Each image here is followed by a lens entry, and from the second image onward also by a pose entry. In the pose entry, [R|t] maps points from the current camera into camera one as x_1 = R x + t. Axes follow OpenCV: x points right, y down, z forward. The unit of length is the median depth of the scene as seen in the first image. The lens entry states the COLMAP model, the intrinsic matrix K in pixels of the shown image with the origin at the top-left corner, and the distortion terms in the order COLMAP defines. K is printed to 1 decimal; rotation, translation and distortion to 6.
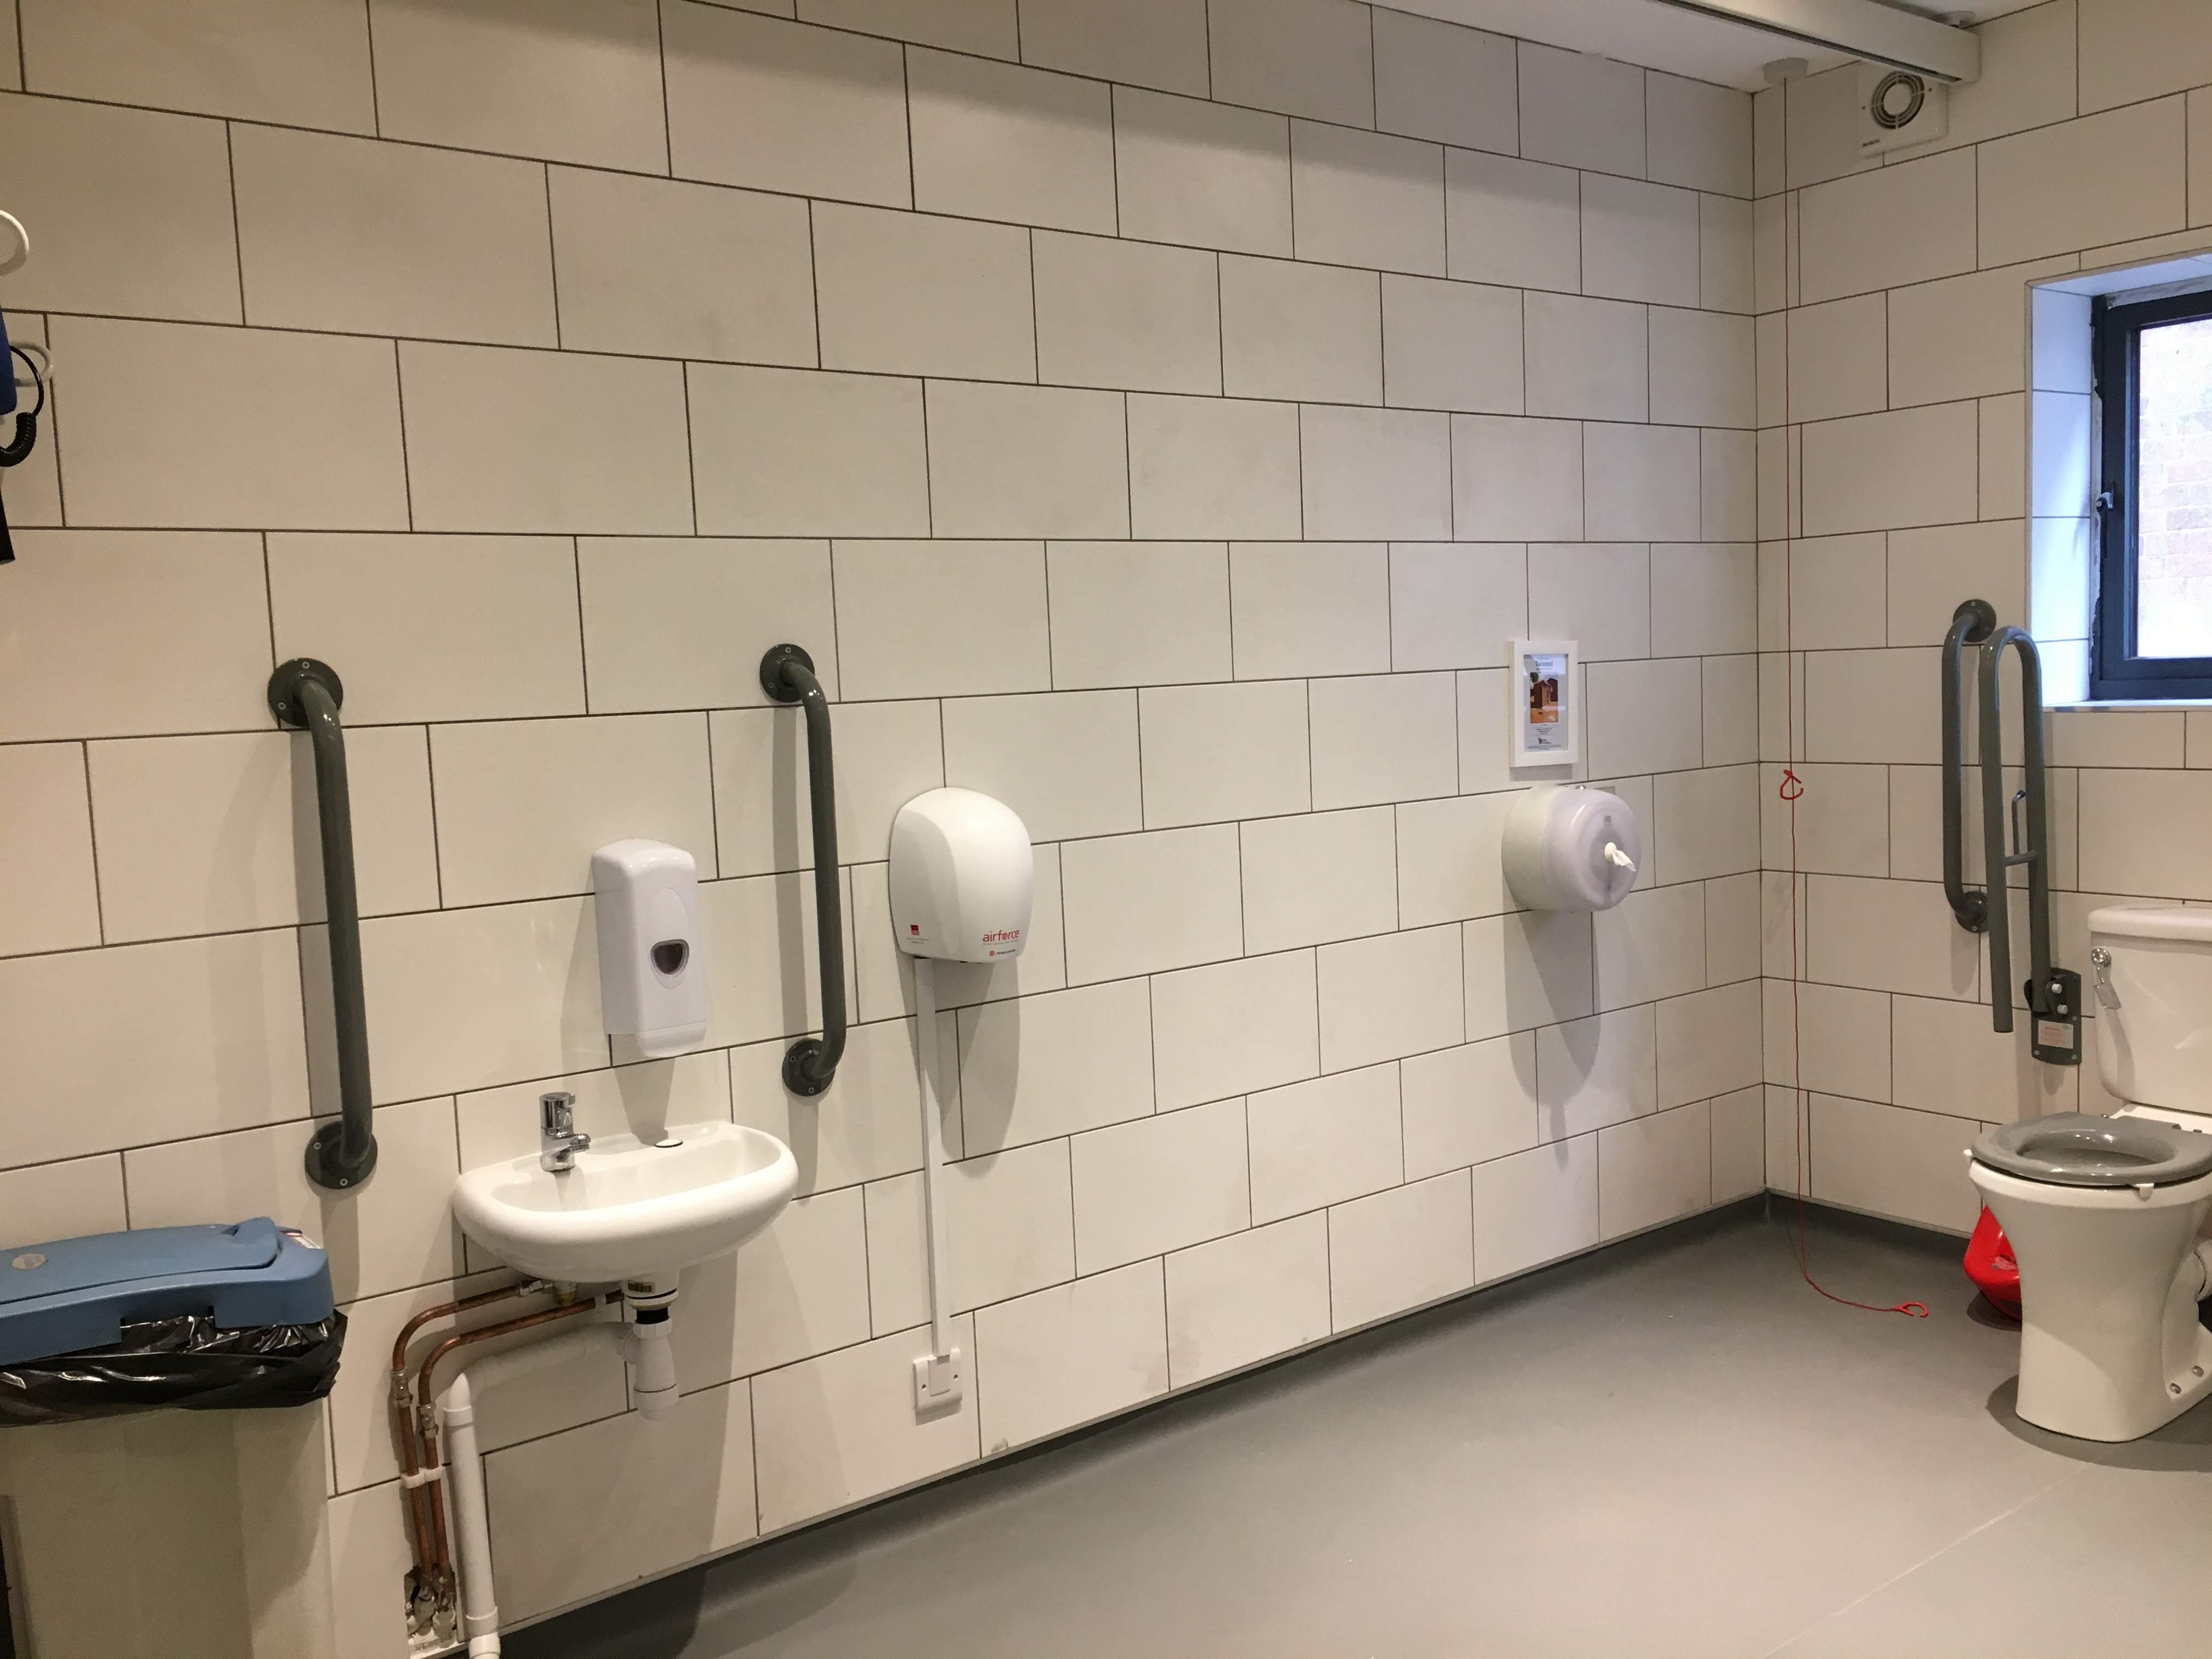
lens RADIAL K [[1897.3, 0, 1103.7], [0, 1897.3, 840.3], [0, 0, 1]] dist [0.084854, -0.092870]
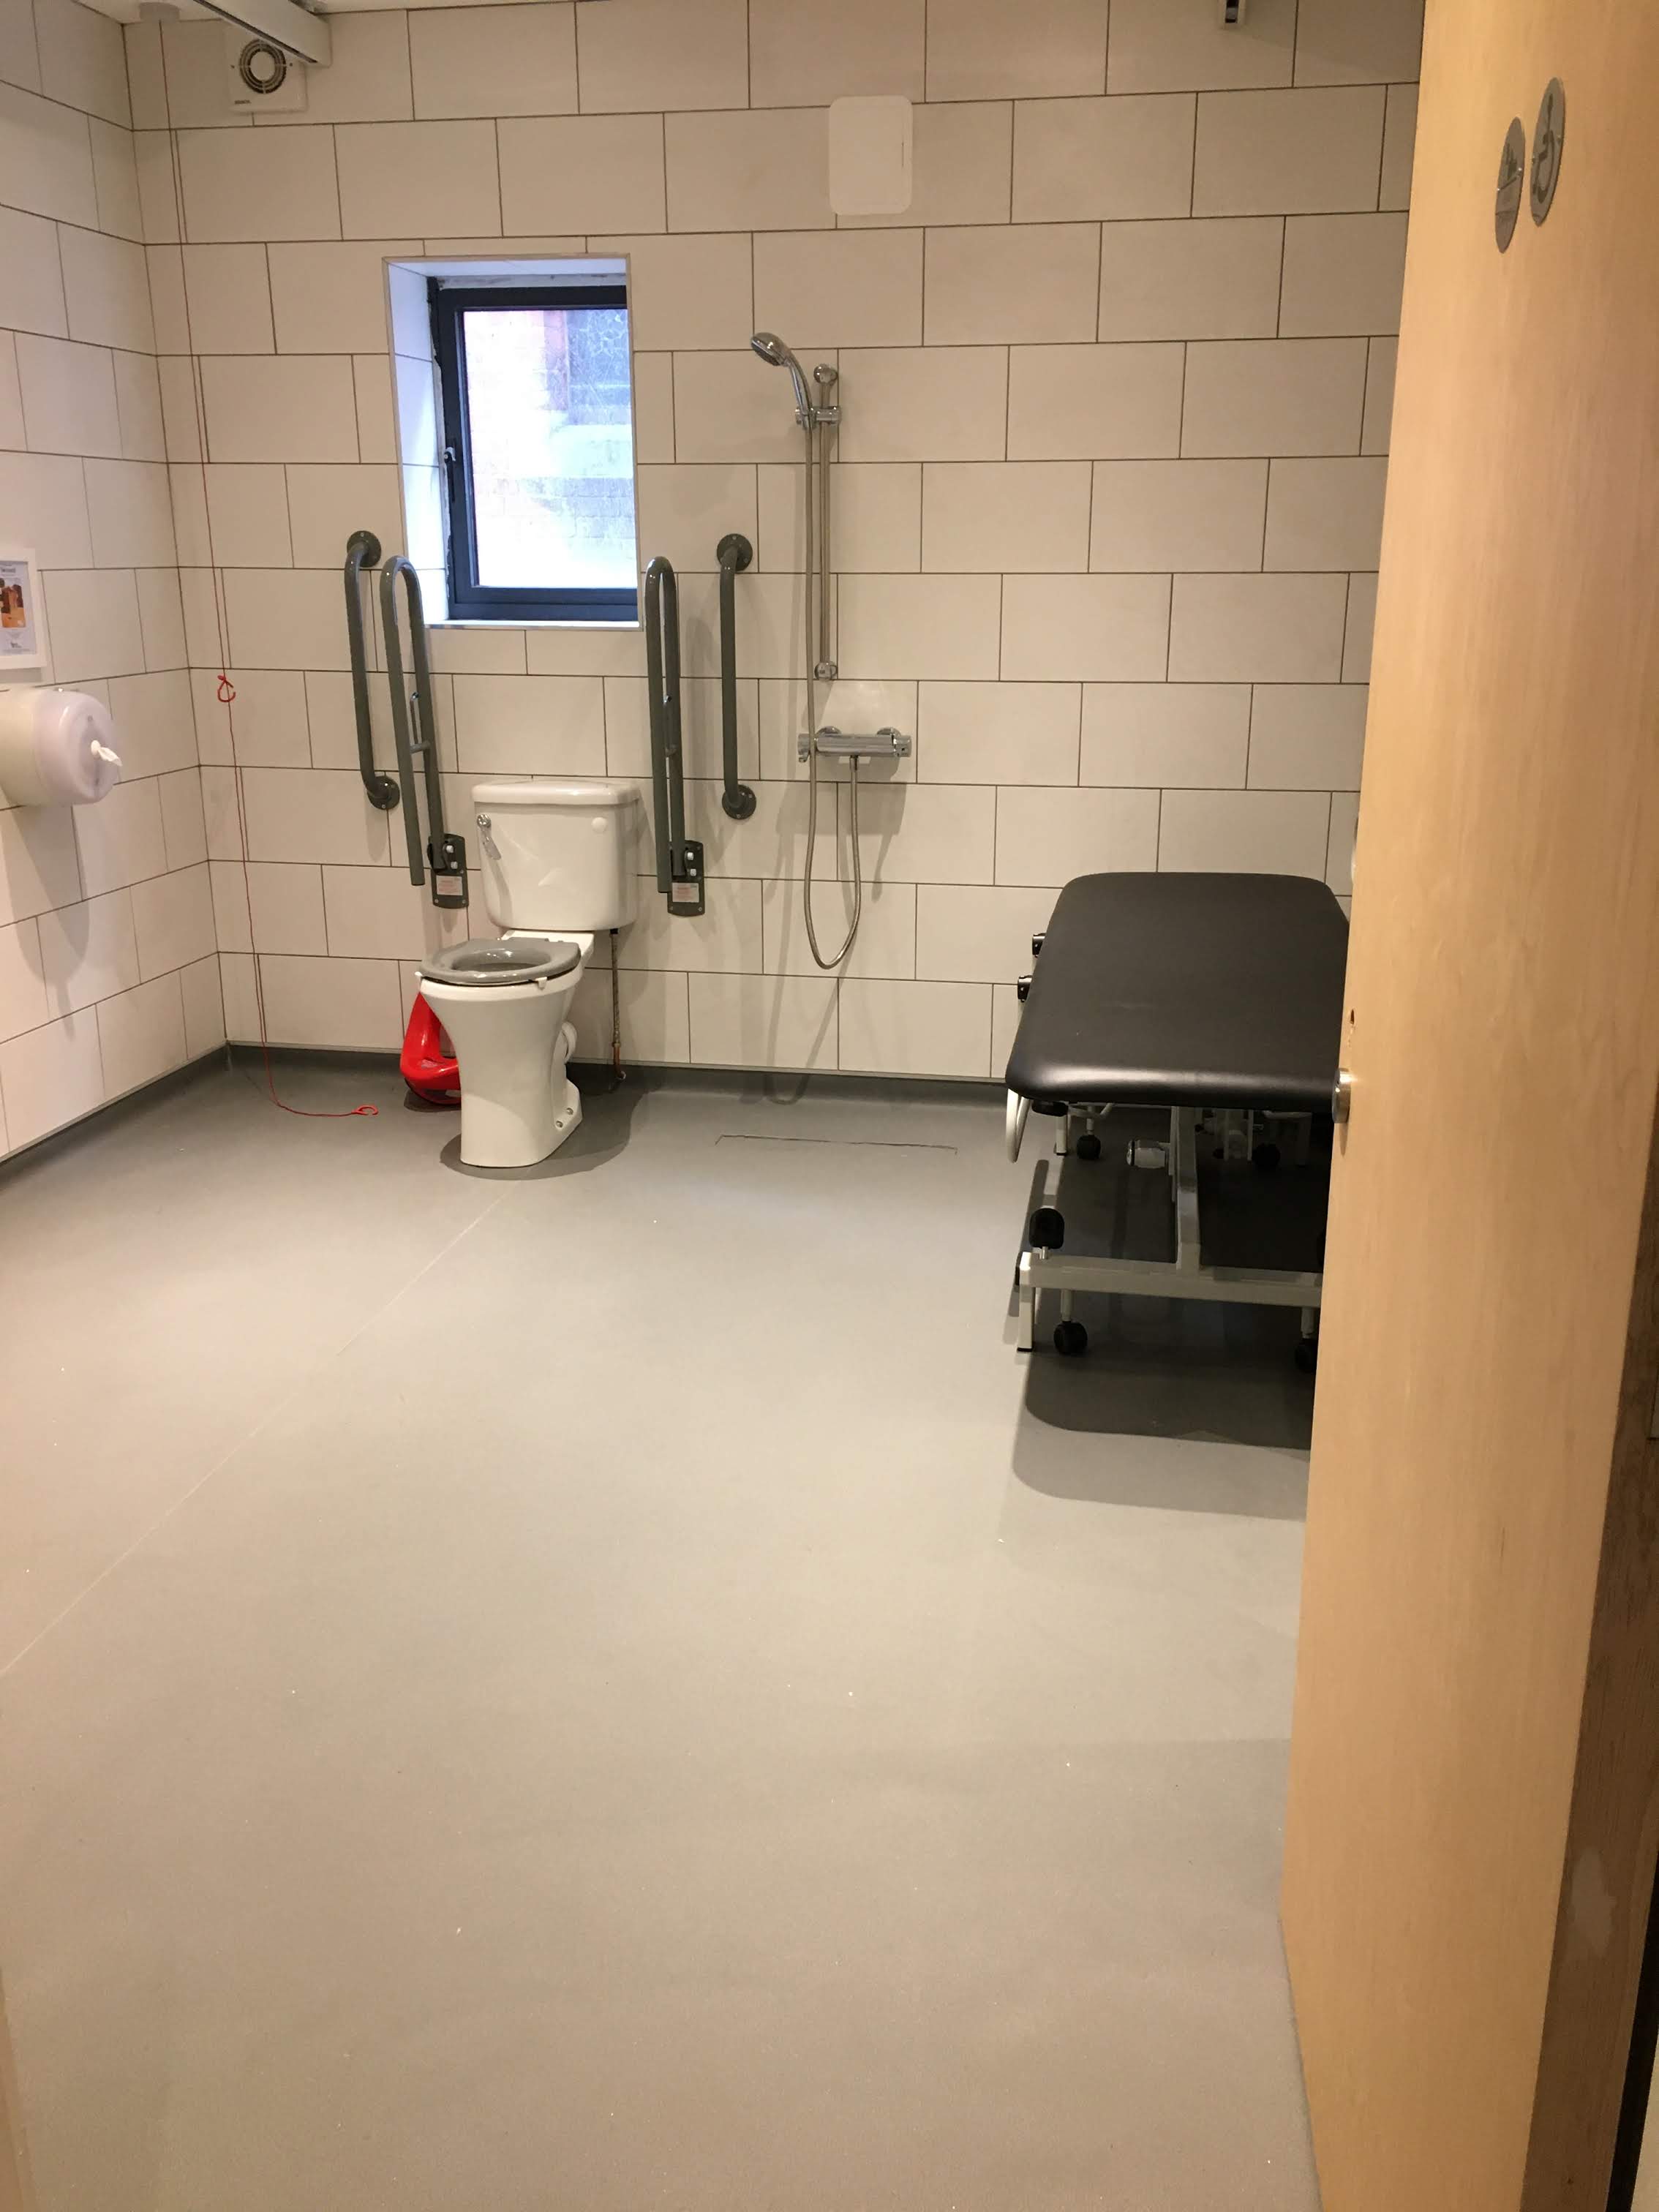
lens RADIAL K [[1897.3, 0, 833.6], [0, 1897.3, 1109.9], [0, 0, 1]] dist [0.084854, -0.092870]
pose [[0.739412, -0.151009, 0.656100, -0.177851], [0.031778, 0.981263, 0.190037, 0.012903], [-0.672503, -0.119666, 0.730356, -0.128315]]
